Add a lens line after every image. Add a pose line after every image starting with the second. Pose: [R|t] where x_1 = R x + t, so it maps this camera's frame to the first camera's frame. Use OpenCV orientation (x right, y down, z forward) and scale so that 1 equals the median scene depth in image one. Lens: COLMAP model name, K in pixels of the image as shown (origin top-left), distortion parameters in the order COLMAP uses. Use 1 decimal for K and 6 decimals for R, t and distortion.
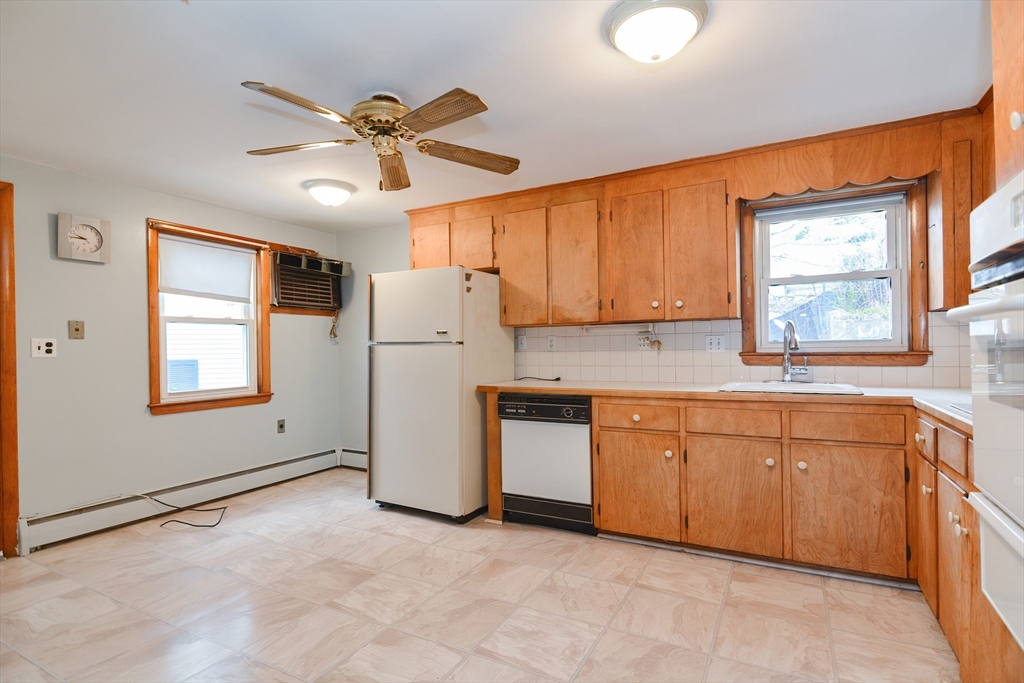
lens RADIAL K [[497.7, 0, 508.1], [0, 497.7, 348.0], [0, 0, 1]] dist [-0.002034, -0.001015]
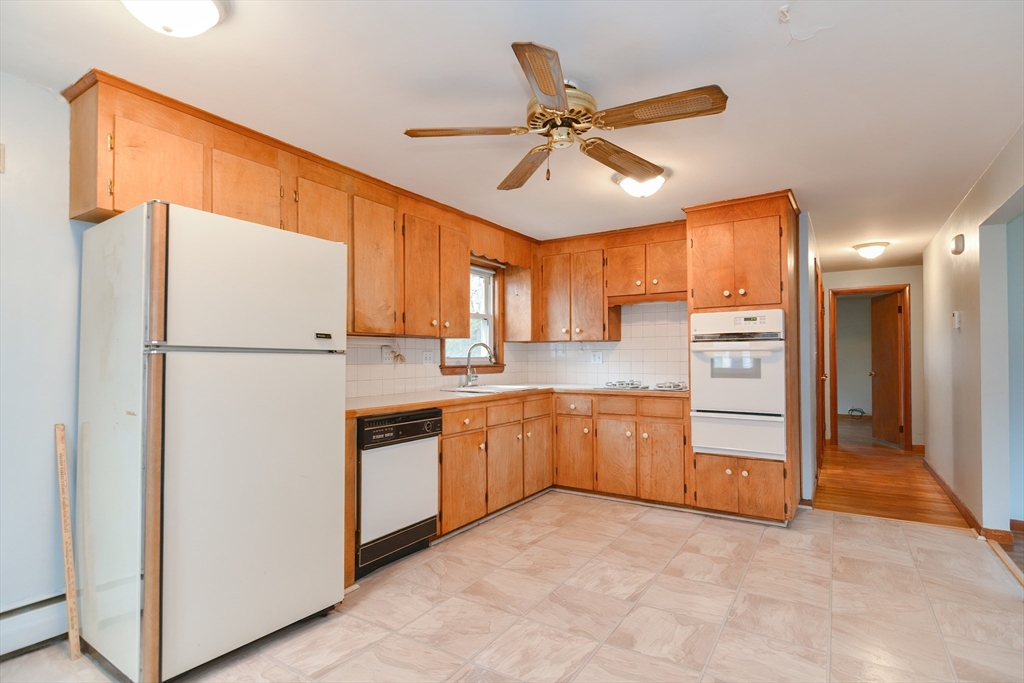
lens RADIAL K [[527.5, 0, 515.3], [0, 527.5, 349.2], [0, 0, 1]] dist [-0.001963, -0.000249]
pose [[0.058997, 0.029946, 0.997809, -0.910639], [0.001374, 0.999547, -0.030080, 0.008795], [-0.998257, 0.003146, 0.058929, 0.772714]]
